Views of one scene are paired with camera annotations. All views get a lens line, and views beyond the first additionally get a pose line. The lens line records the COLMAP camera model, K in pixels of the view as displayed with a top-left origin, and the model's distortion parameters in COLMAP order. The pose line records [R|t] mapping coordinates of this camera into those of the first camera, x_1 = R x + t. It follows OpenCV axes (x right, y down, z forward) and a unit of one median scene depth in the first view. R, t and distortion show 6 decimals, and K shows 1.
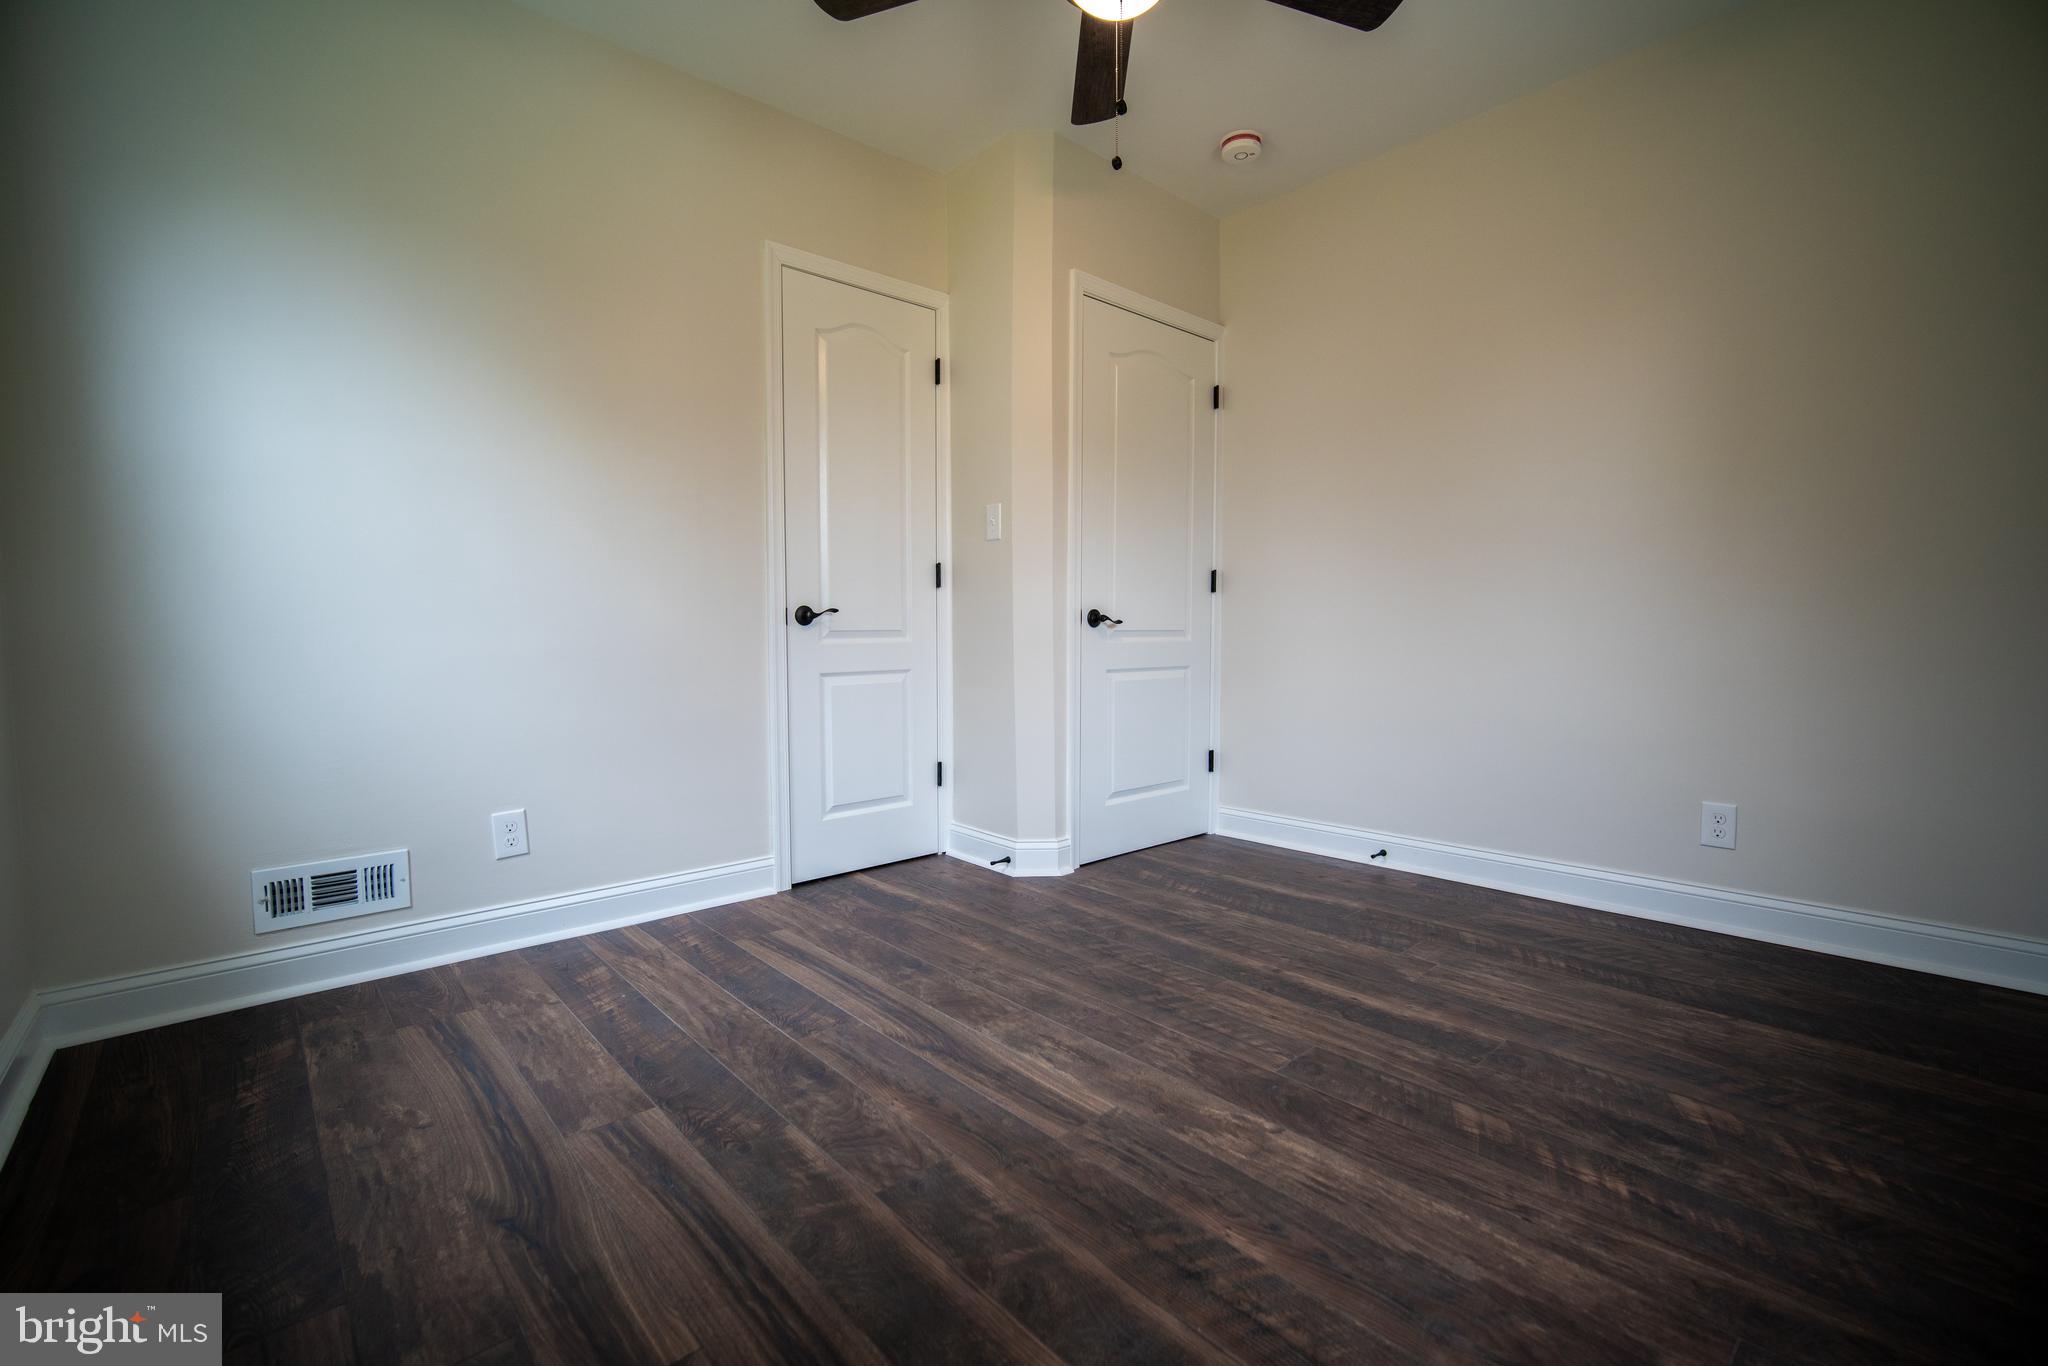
lens RADIAL K [[886.6, 0, 1031.5], [0, 886.6, 676.0], [0, 0, 1]] dist [-0.012849, 0.003368]
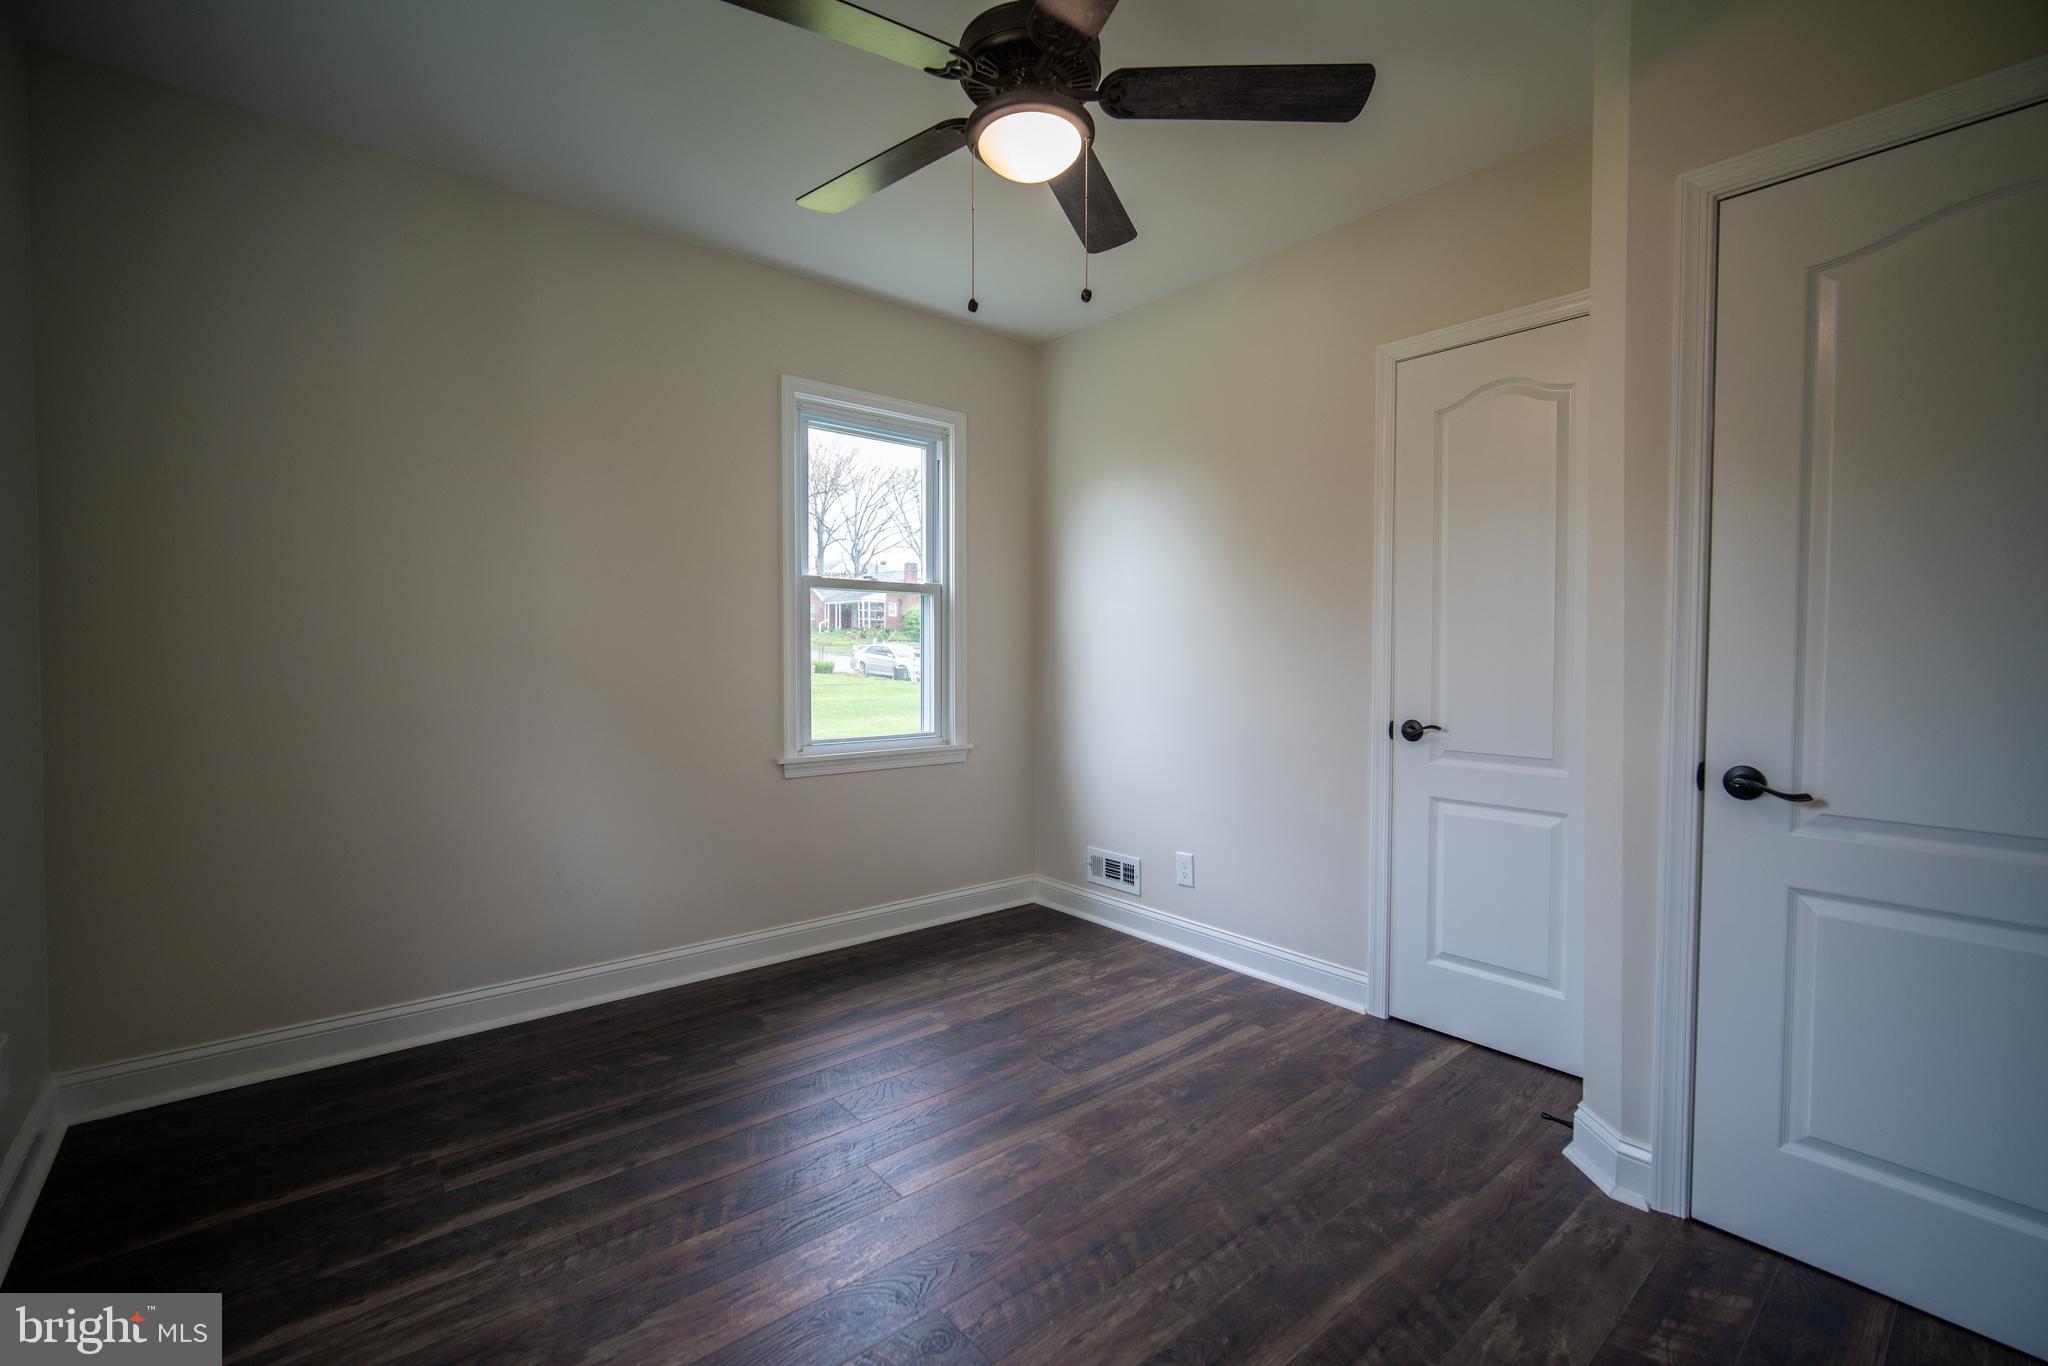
lens RADIAL K [[886.6, 0, 1031.5], [0, 886.6, 676.0], [0, 0, 1]] dist [-0.012849, 0.003368]
pose [[-0.031474, 0.032980, -0.998960, 0.866020], [-0.059244, 0.997637, 0.034803, -0.172922], [0.997747, 0.060278, -0.029446, 0.821946]]
